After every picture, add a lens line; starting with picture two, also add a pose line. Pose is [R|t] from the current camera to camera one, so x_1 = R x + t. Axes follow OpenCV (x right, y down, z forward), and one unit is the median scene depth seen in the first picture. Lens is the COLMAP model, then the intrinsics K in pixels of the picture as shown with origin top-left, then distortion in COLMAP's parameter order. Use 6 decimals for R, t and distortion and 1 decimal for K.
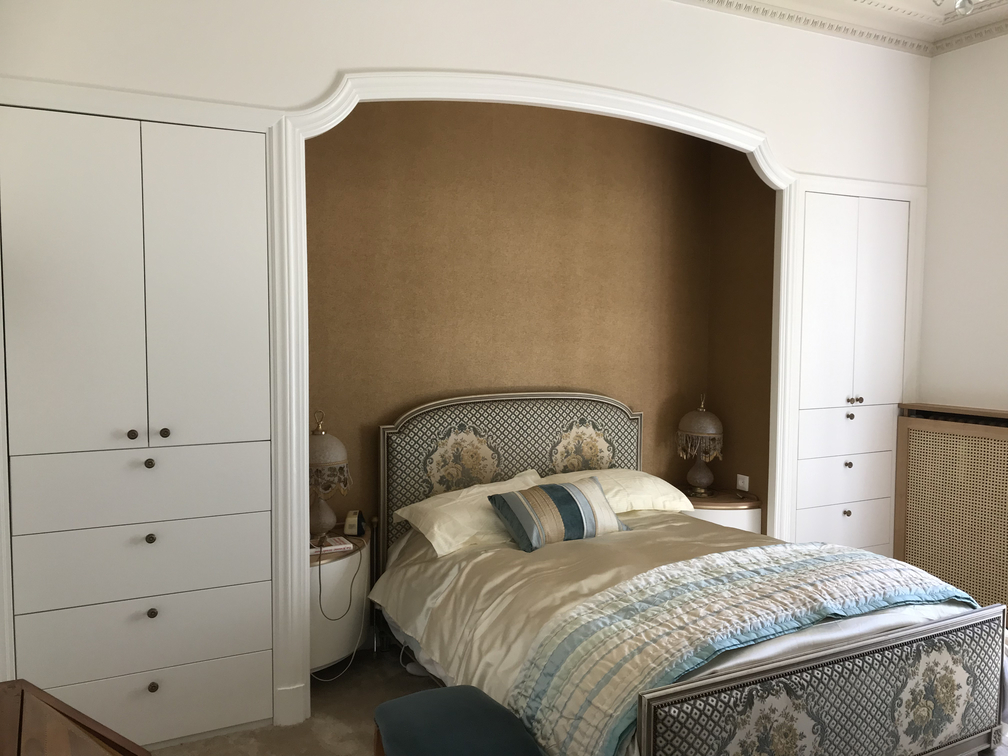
lens RADIAL K [[839.8, 0, 504.0], [0, 839.8, 378.0], [0, 0, 1]] dist [0.092918, -0.095297]
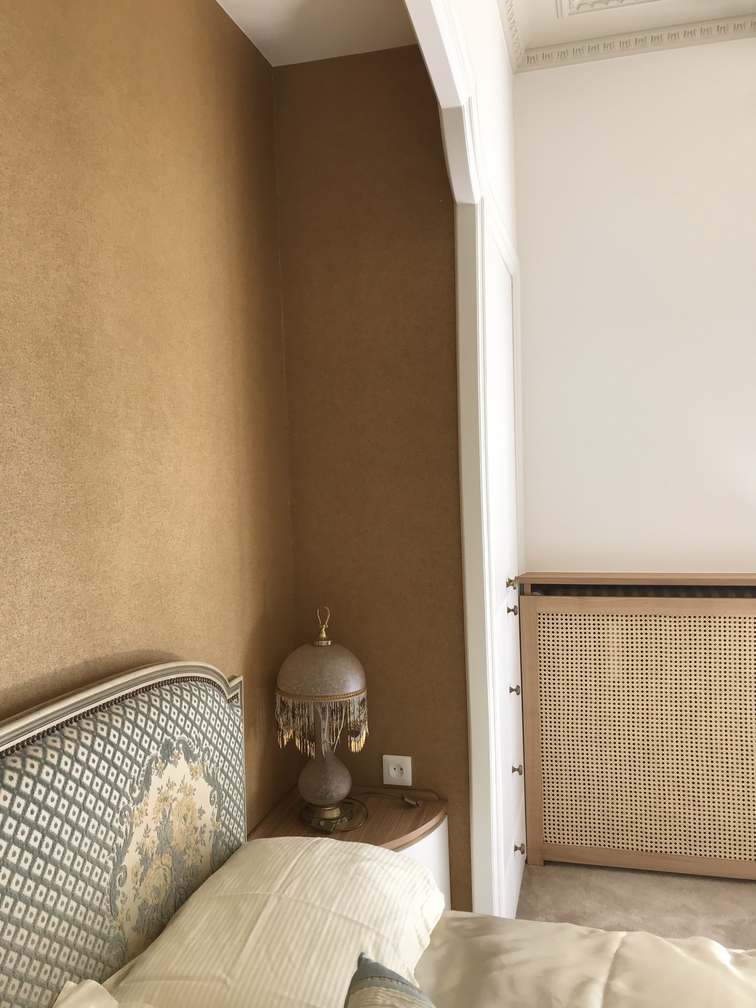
lens RADIAL K [[824.8, 0, 365.6], [0, 824.8, 497.7], [0, 0, 1]] dist [-0.000442, -0.015596]
pose [[0.718633, -0.053044, 0.693364, -0.118217], [0.078353, 0.996913, -0.004942, -0.067289], [-0.690962, 0.057878, 0.720571, 1.045876]]
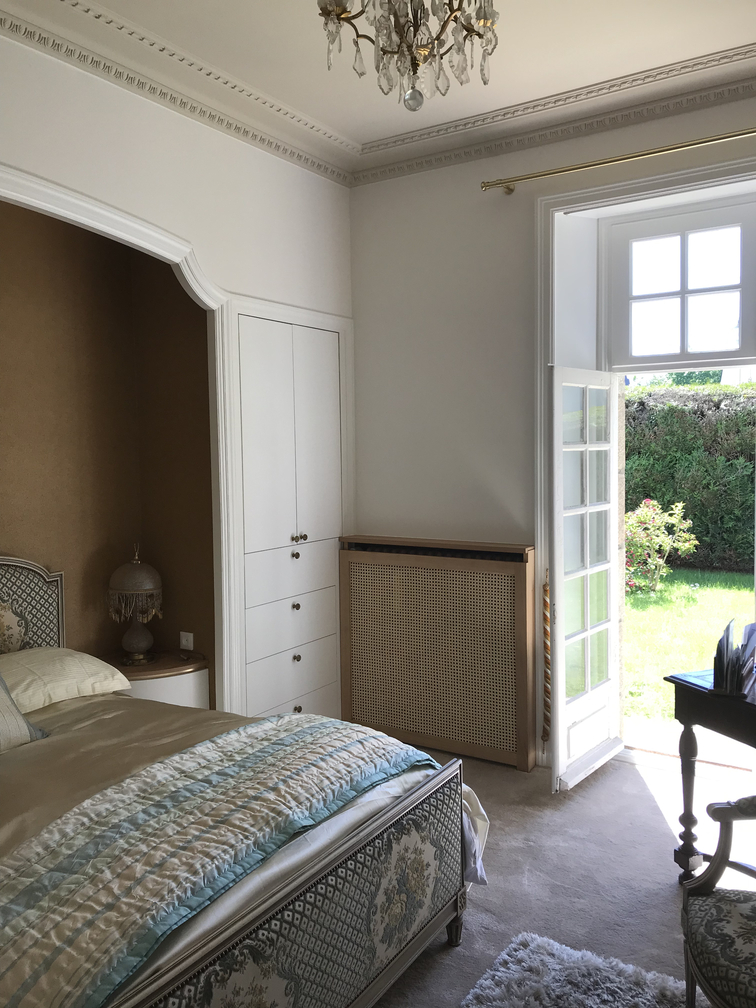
lens RADIAL K [[824.8, 0, 365.6], [0, 824.8, 497.7], [0, 0, 1]] dist [-0.000442, -0.015596]
pose [[0.879913, -0.043959, 0.473097, 0.076546], [0.046026, 0.998914, 0.007214, -0.036722], [-0.472901, 0.015427, 0.880981, 0.254429]]
